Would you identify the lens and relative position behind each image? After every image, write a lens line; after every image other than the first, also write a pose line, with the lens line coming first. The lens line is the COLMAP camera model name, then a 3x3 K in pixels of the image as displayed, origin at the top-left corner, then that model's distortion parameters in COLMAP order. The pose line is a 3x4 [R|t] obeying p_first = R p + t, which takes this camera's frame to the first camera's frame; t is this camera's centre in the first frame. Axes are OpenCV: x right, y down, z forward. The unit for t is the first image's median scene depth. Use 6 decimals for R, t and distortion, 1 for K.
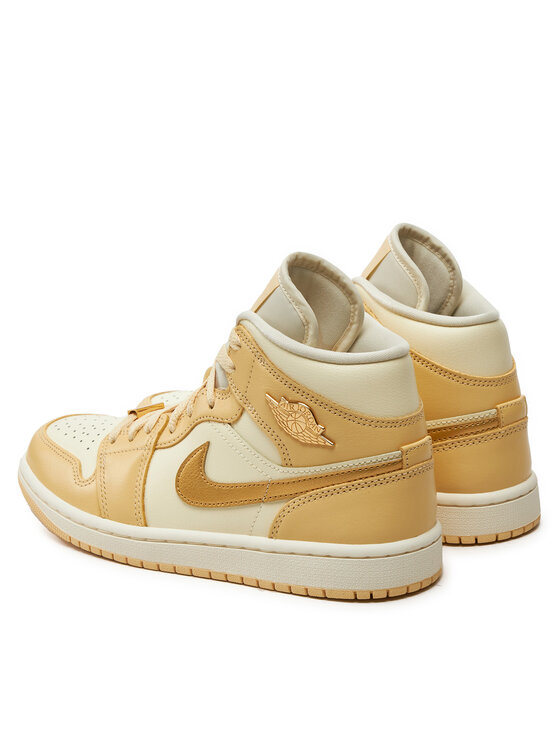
lens RADIAL K [[2831.1, 0, 279.7], [0, 2831.1, 371.3], [0, 0, 1]] dist [-2.616454, 0.000000]
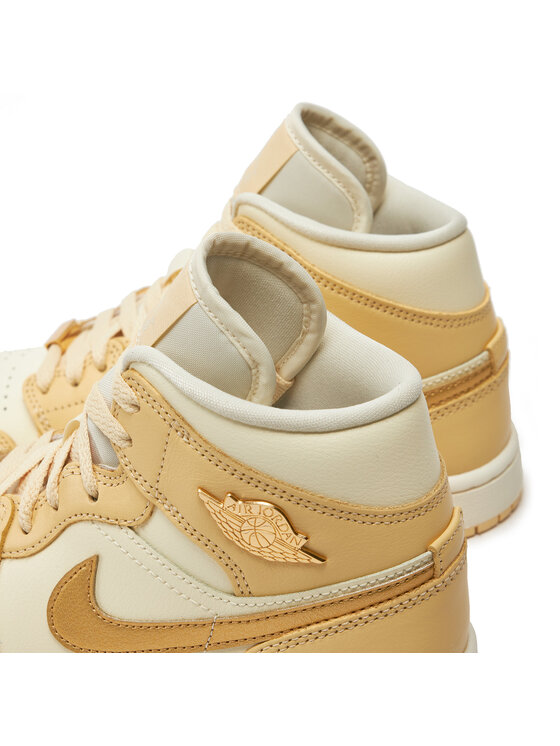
lens RADIAL K [[2634.0, 0, 277.3], [0, 2634.0, 377.5], [0, 0, 1]] dist [-1.715433, 0.000000]
pose [[0.978519, -0.135071, 0.155745, -0.070271], [0.108576, 0.979854, 0.167620, -0.104069], [-0.175248, -0.147109, 0.973472, 0.461323]]
